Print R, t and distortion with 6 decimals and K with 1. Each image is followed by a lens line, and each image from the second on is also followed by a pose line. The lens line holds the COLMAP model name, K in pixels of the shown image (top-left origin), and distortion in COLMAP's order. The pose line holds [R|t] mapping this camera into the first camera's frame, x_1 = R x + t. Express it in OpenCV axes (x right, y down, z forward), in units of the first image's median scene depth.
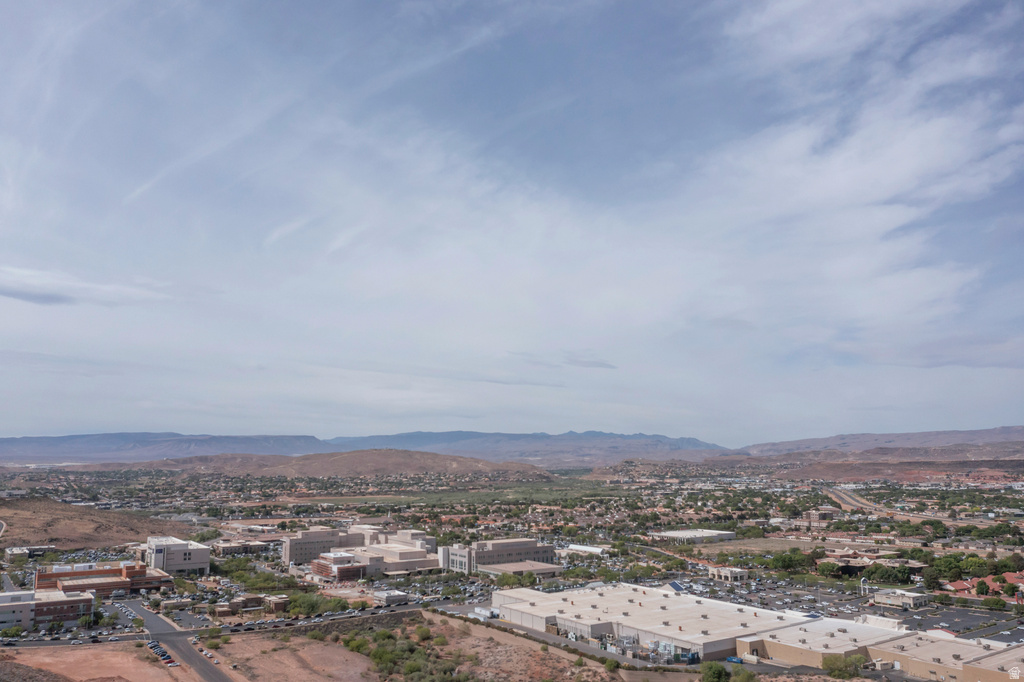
lens RADIAL K [[807.2, 0, 506.8], [0, 807.2, 341.0], [0, 0, 1]] dist [-0.009295, 0.010721]
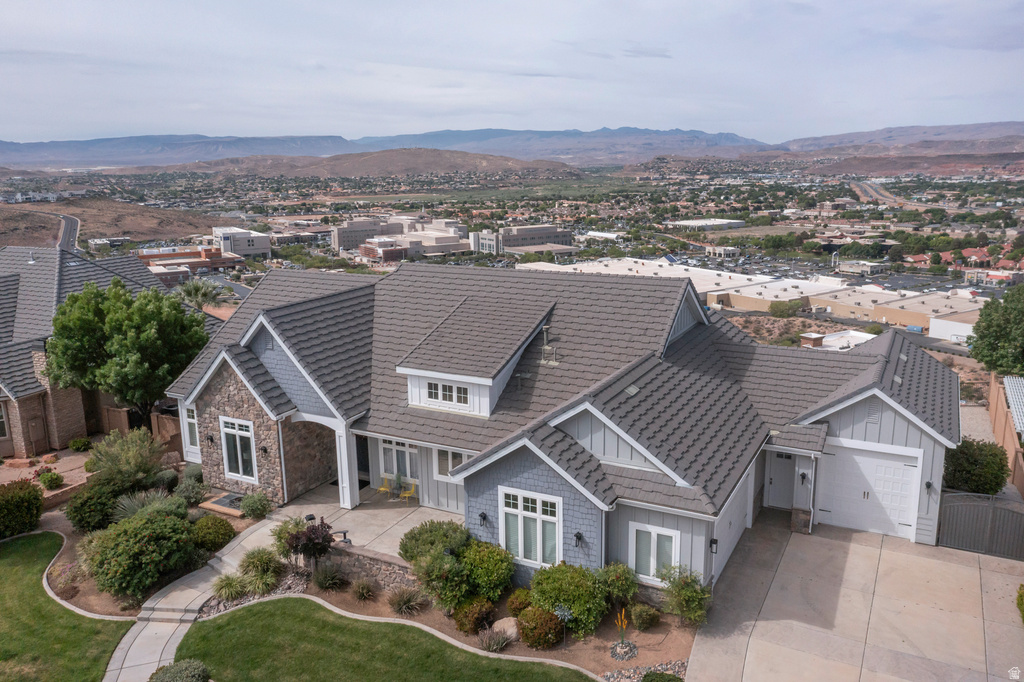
lens RADIAL K [[807.2, 0, 506.8], [0, 807.2, 341.0], [0, 0, 1]] dist [-0.009295, 0.010721]
pose [[0.999240, -0.003357, -0.038844, 0.010835], [0.017140, 0.932671, 0.360321, -0.009345], [0.035019, -0.360713, 0.932019, -0.106236]]
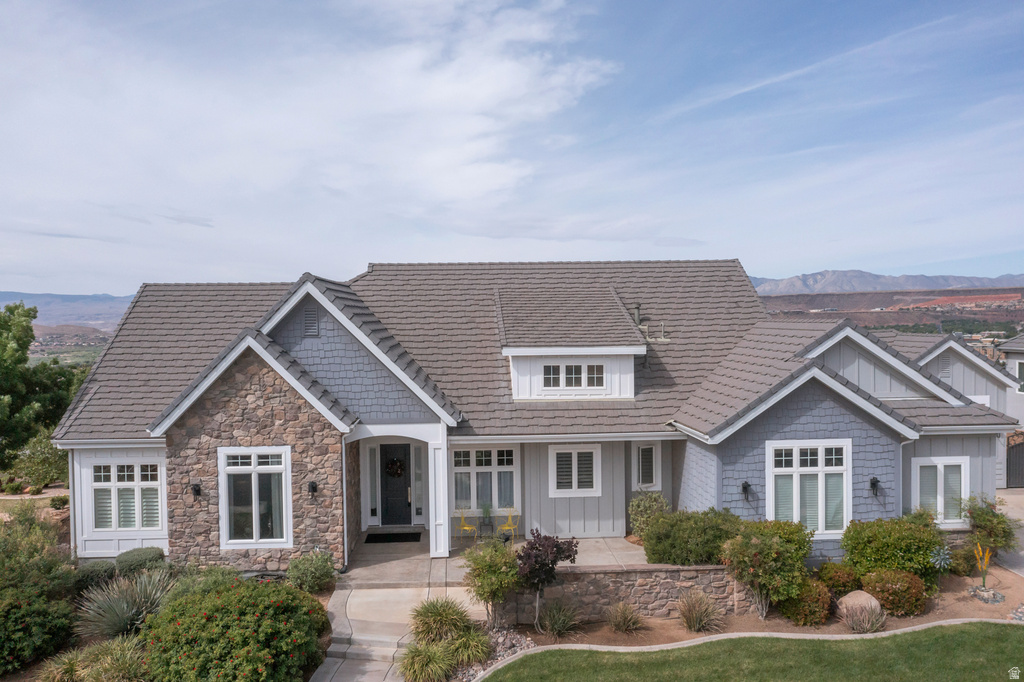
lens RADIAL K [[809.8, 0, 507.6], [0, 809.8, 339.5], [0, 0, 1]] dist [-0.010073, 0.005373]
pose [[0.875174, -0.019384, 0.483420, -0.010403], [-0.061950, 0.986482, 0.151708, 0.001044], [-0.479825, -0.162718, 0.862143, -0.096046]]
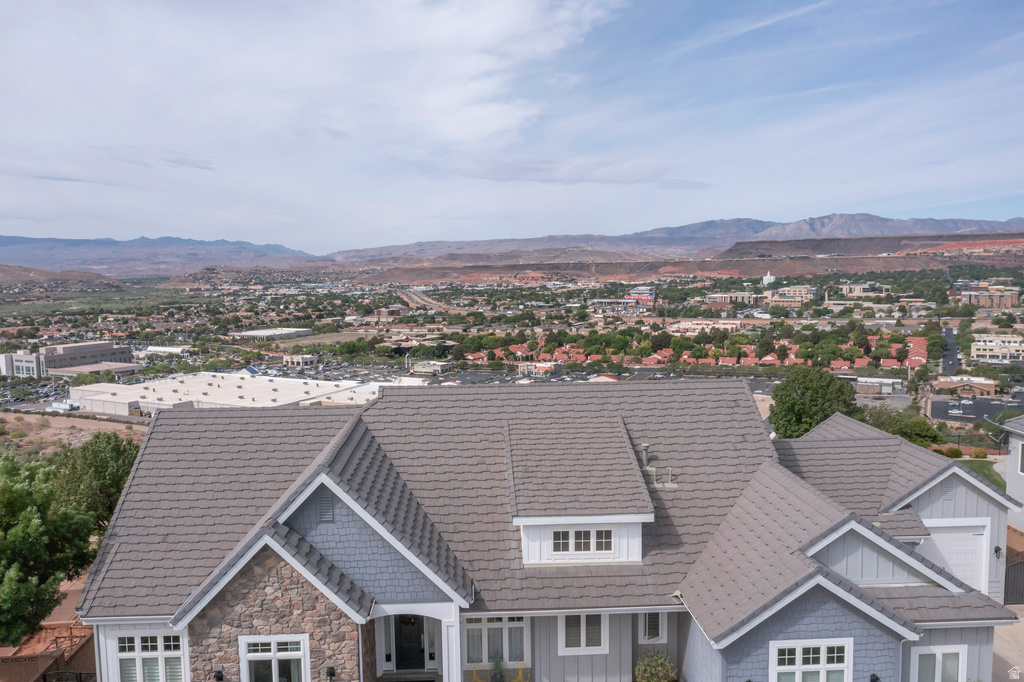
lens RADIAL K [[809.8, 0, 507.6], [0, 809.8, 339.5], [0, 0, 1]] dist [-0.010073, 0.005373]
pose [[0.877754, -0.052827, 0.476190, -0.010472], [-0.060184, 0.973873, 0.218974, -0.007316], [-0.475317, -0.220864, 0.851641, -0.094617]]
